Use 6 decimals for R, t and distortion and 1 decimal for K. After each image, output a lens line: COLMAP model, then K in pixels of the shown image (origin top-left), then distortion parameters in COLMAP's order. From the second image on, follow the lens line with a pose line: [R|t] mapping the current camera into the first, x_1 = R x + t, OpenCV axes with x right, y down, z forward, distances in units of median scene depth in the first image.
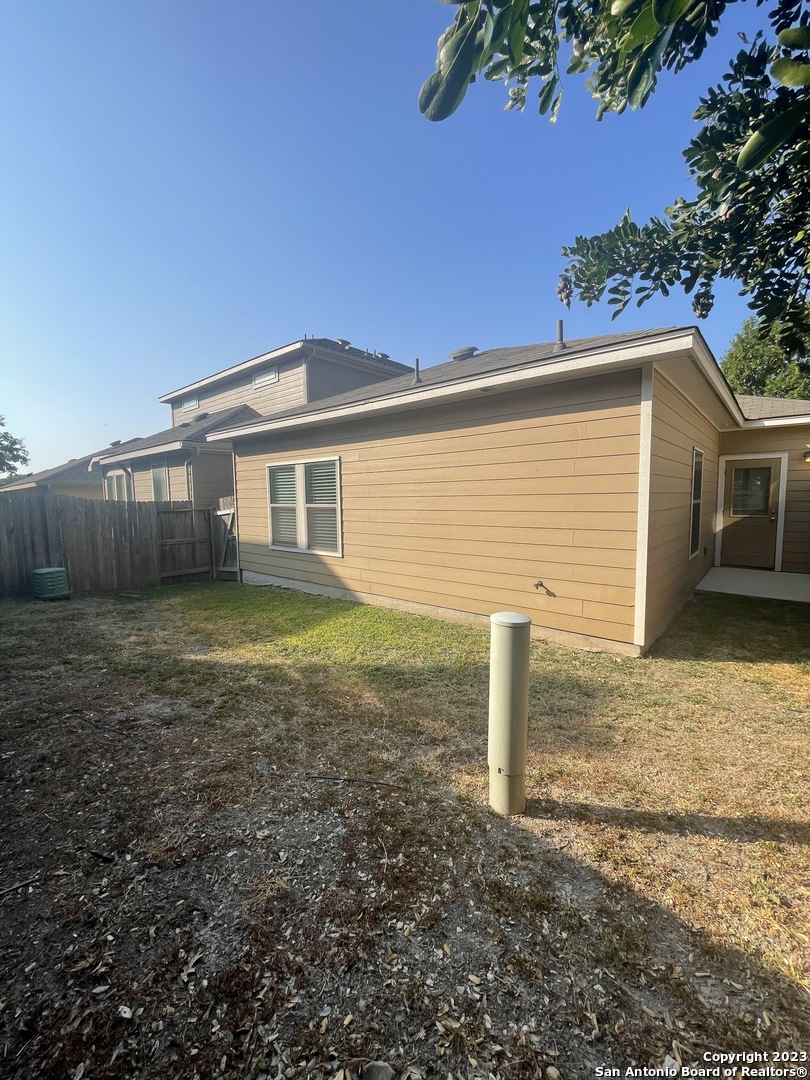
lens RADIAL K [[436.2, 0, 407.2], [0, 436.2, 539.1], [0, 0, 1]] dist [-0.008373, 0.001812]
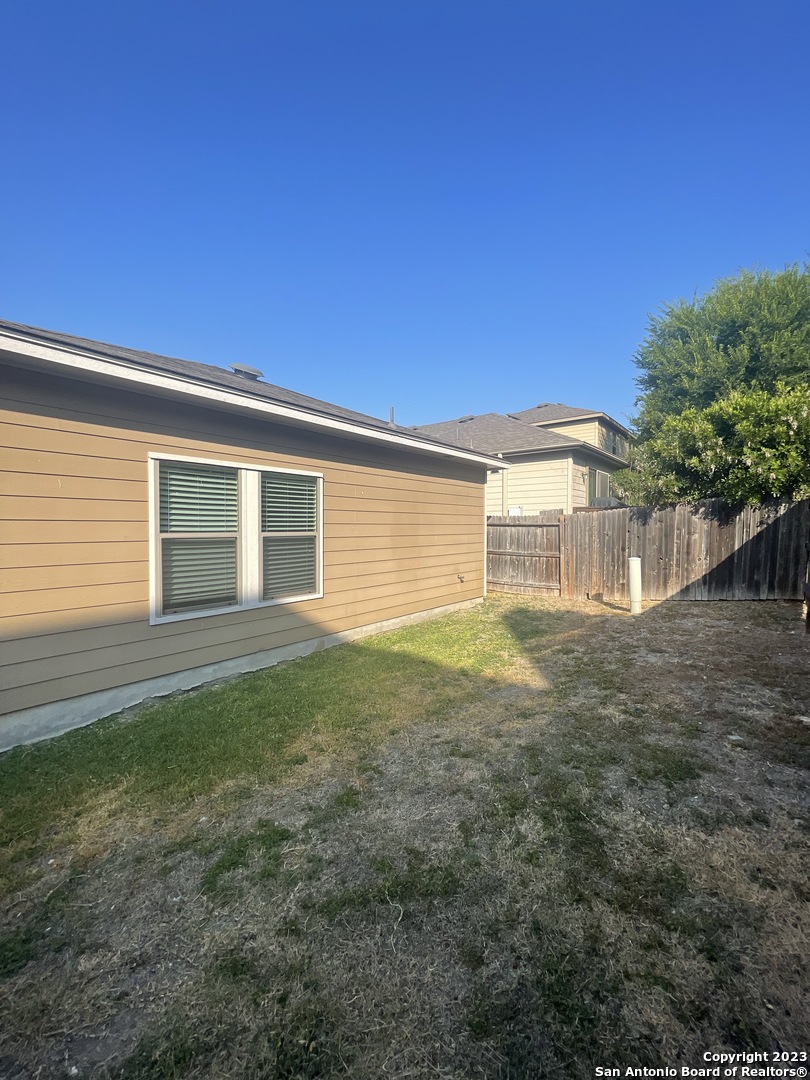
lens RADIAL K [[436.2, 0, 407.1], [0, 436.2, 537.0], [0, 0, 1]] dist [-0.008373, 0.001812]
pose [[-0.028453, -0.011341, 0.999531, -0.944384], [0.094819, 0.995396, 0.013993, -0.064433], [-0.995088, 0.095173, -0.027247, 0.839894]]
